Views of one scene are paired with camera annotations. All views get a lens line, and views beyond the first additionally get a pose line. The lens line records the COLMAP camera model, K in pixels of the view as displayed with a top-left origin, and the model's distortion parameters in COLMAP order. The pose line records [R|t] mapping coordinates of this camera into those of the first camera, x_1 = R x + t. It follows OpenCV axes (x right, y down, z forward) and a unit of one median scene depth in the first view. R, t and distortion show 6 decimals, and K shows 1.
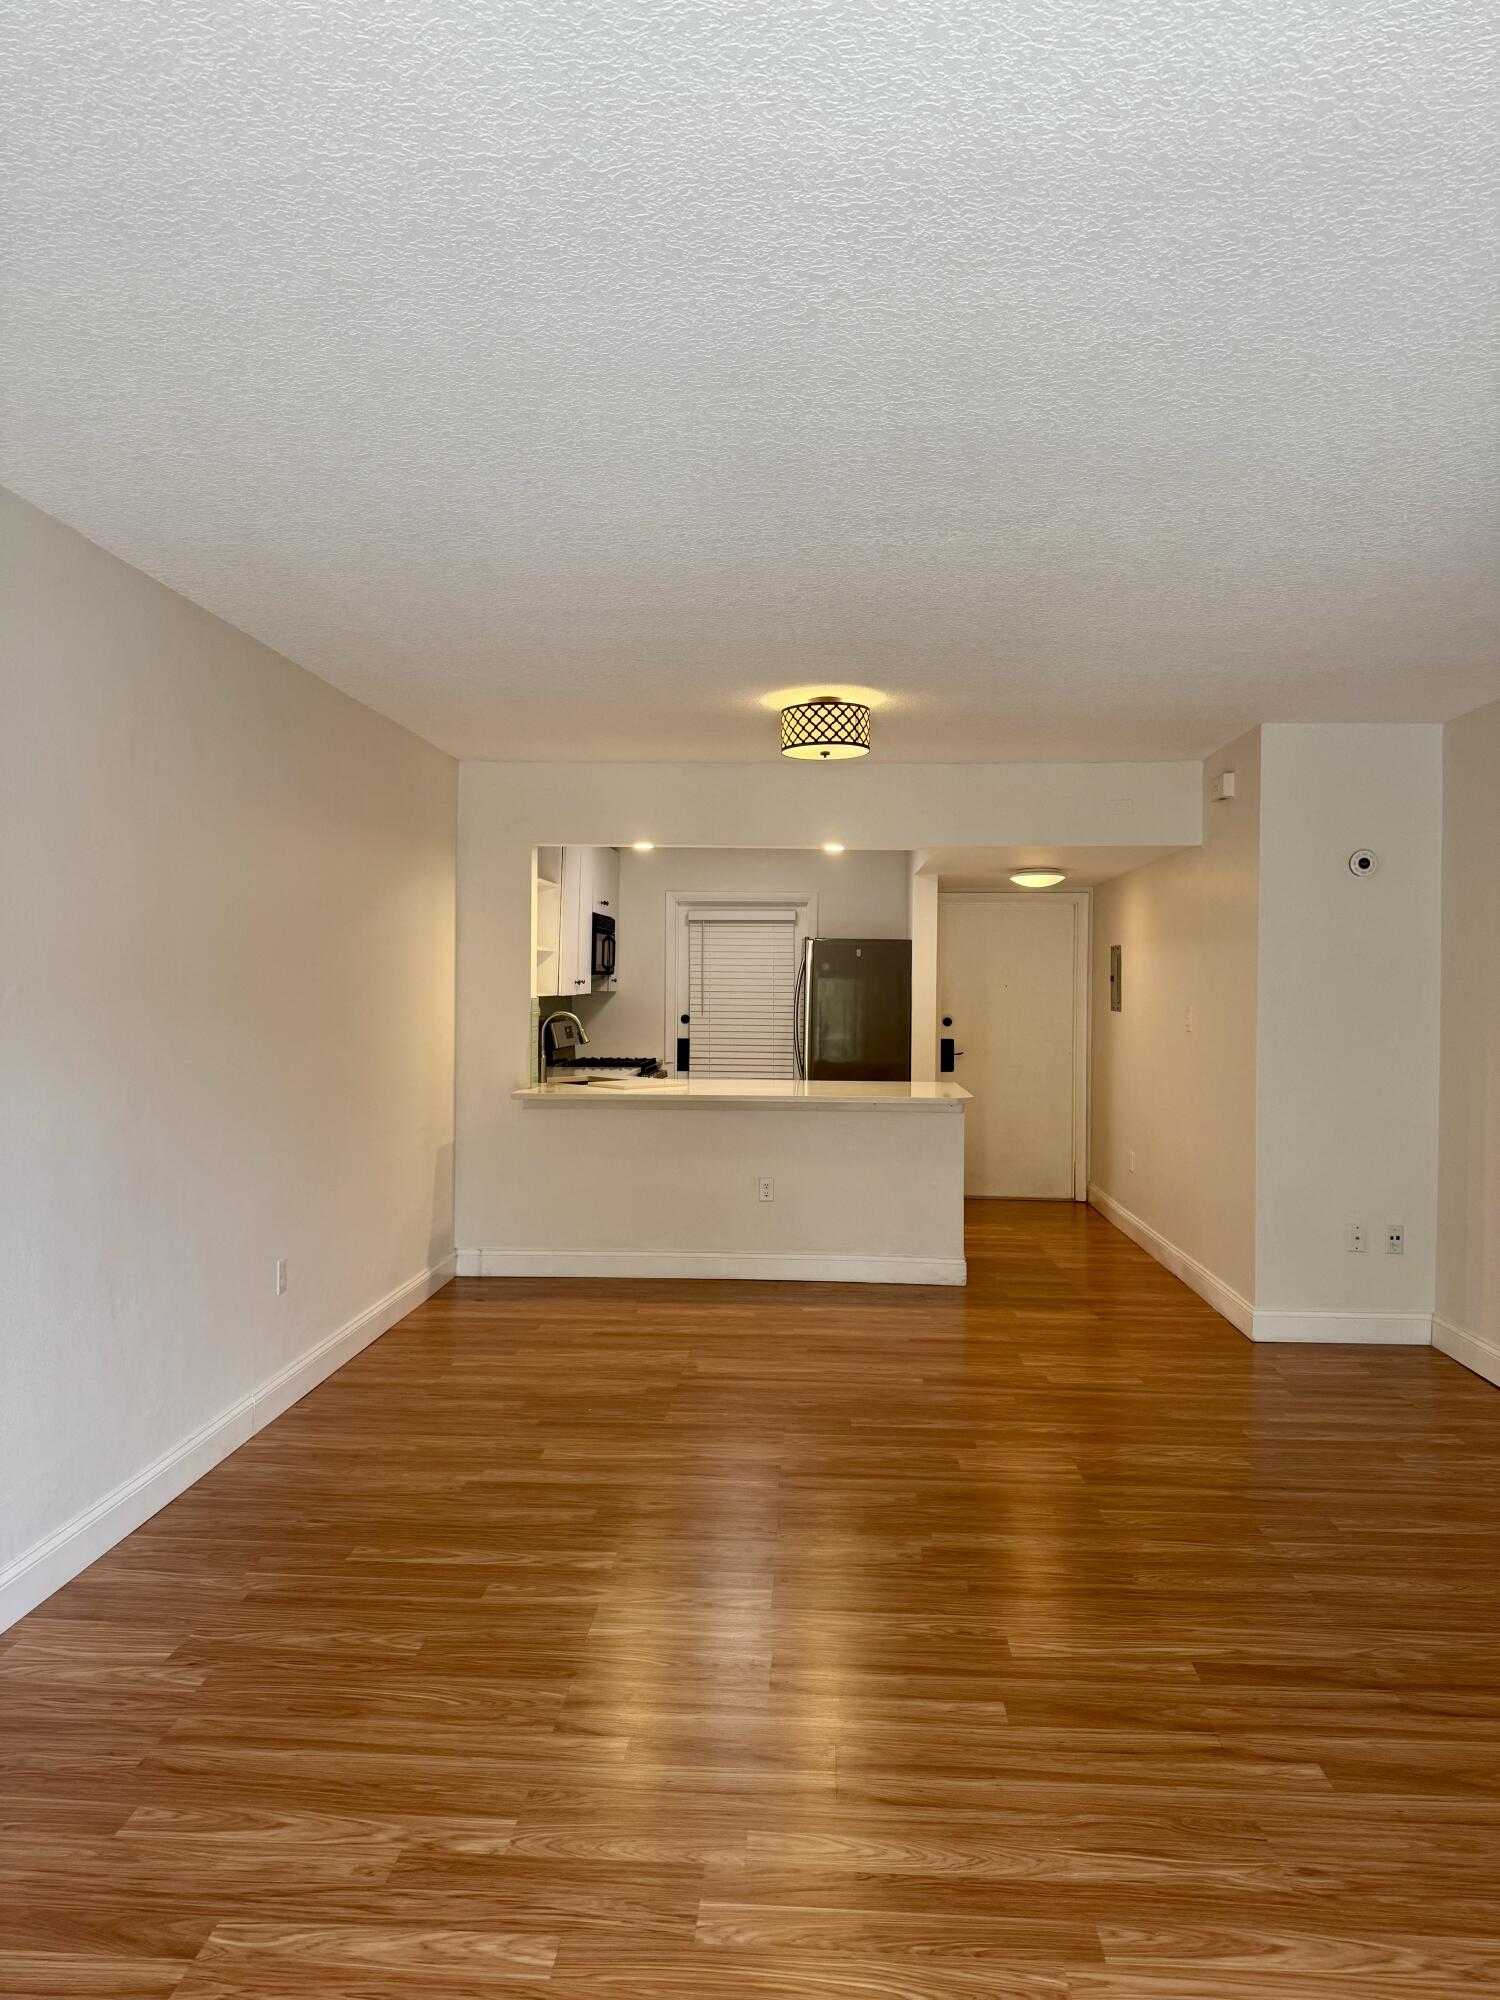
lens RADIAL K [[1392.8, 0, 746.5], [0, 1392.8, 1000.0], [0, 0, 1]] dist [-0.004378, -0.000377]
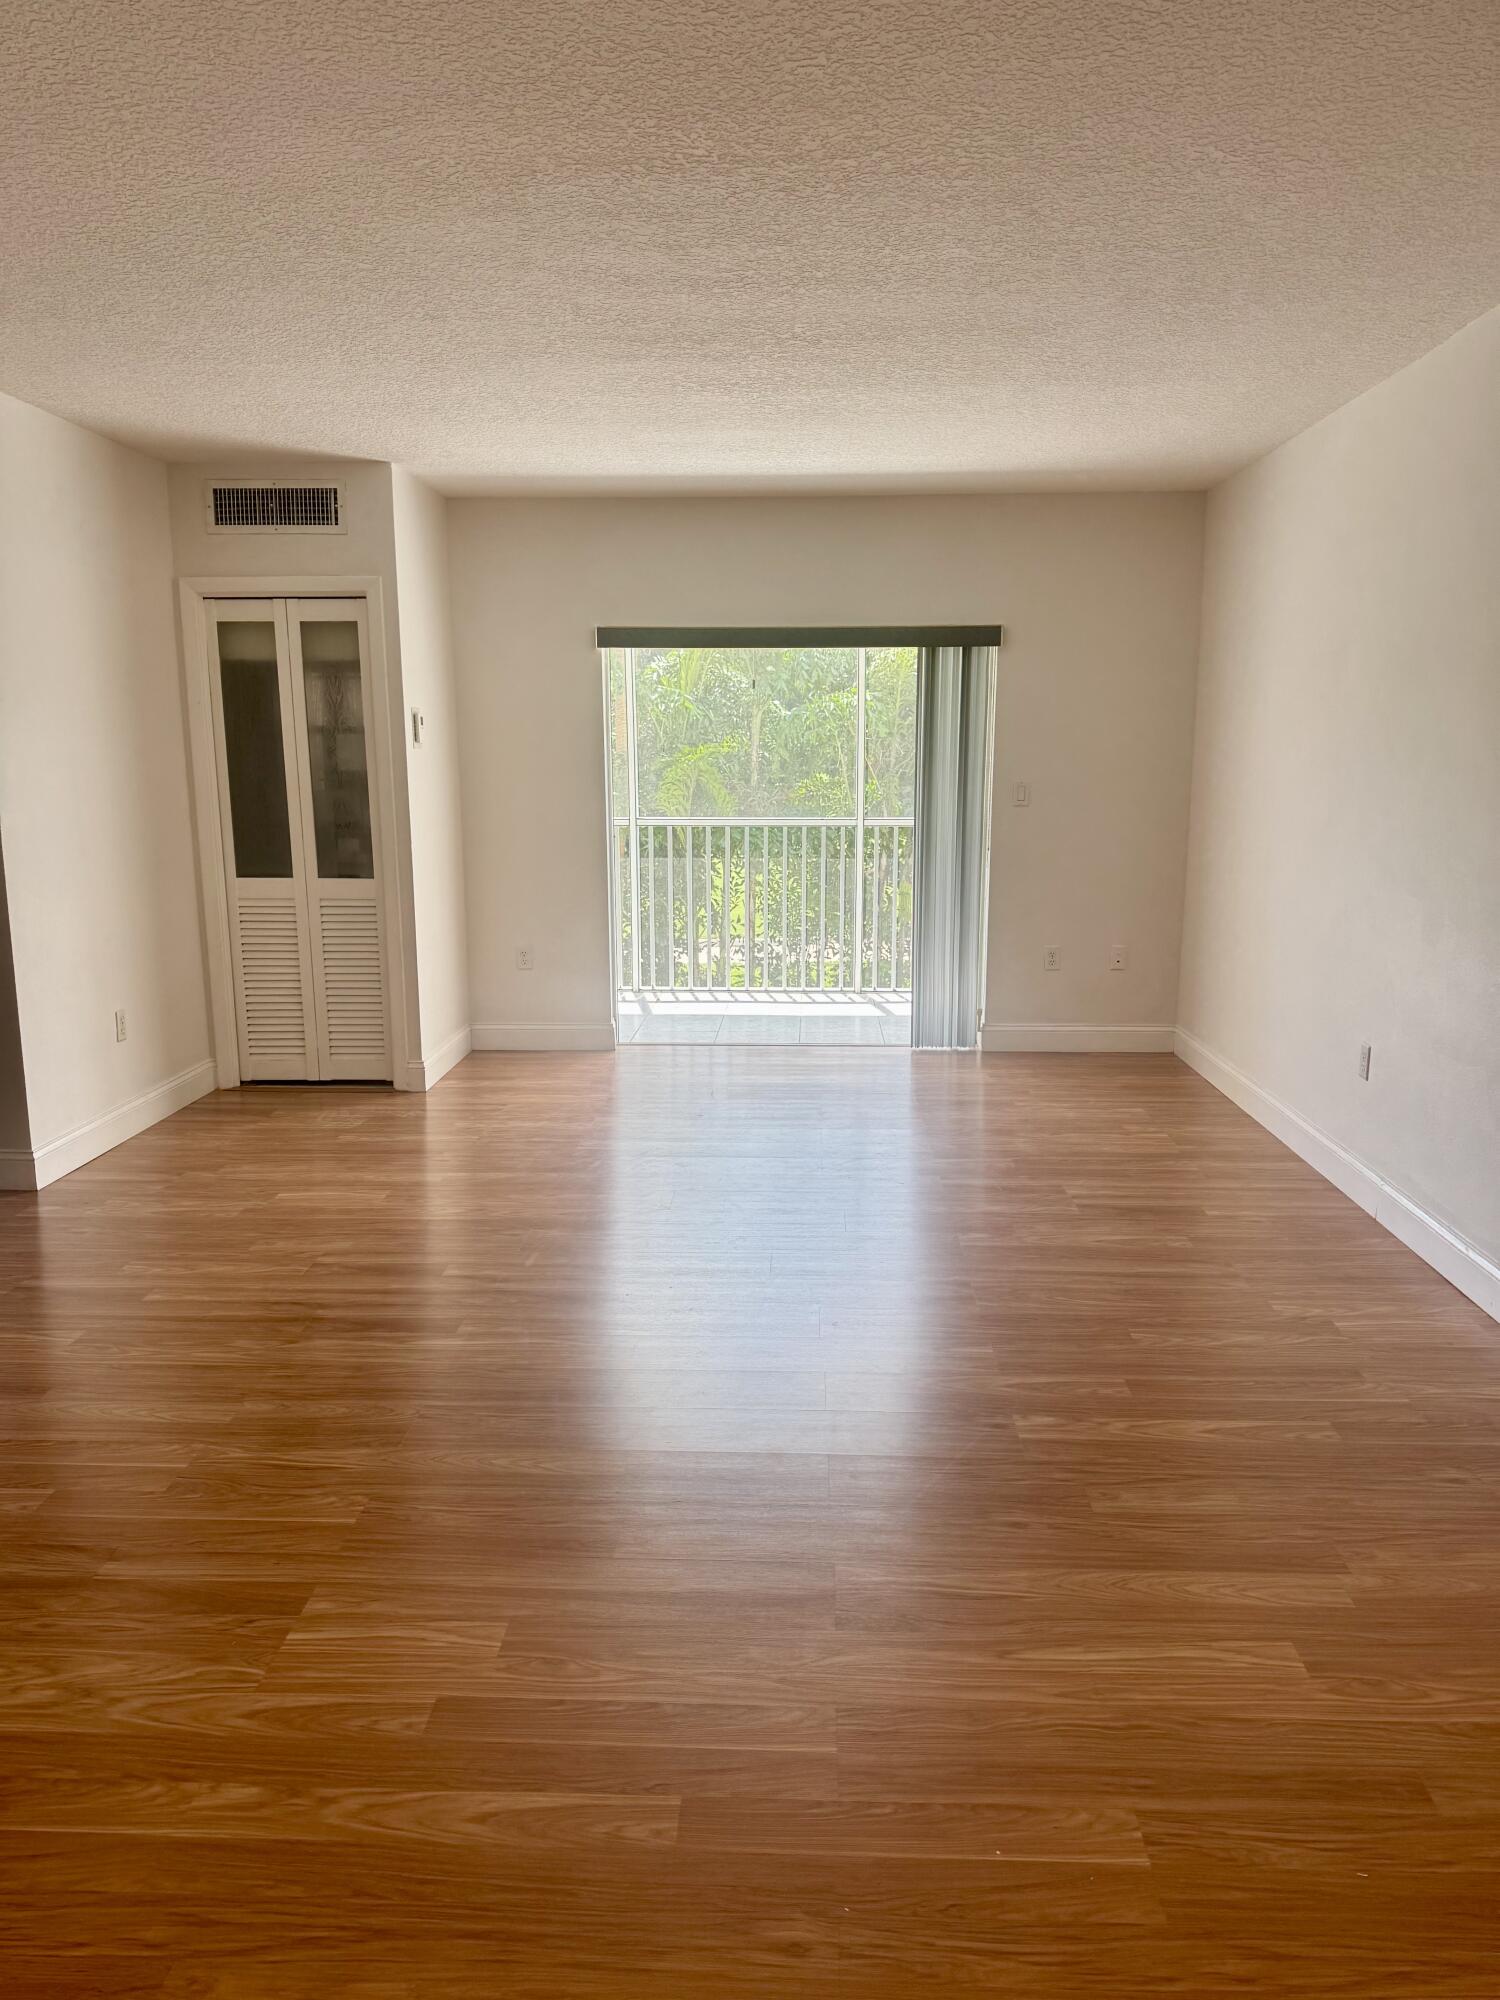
lens RADIAL K [[1392.8, 0, 754.0], [0, 1392.8, 1001.4], [0, 0, 1]] dist [-0.004378, -0.000377]
pose [[-0.999820, -0.000110, -0.018987, 0.083990], [-0.003729, 0.981648, 0.190666, -0.011416], [0.018617, 0.190703, -0.981471, 1.875870]]
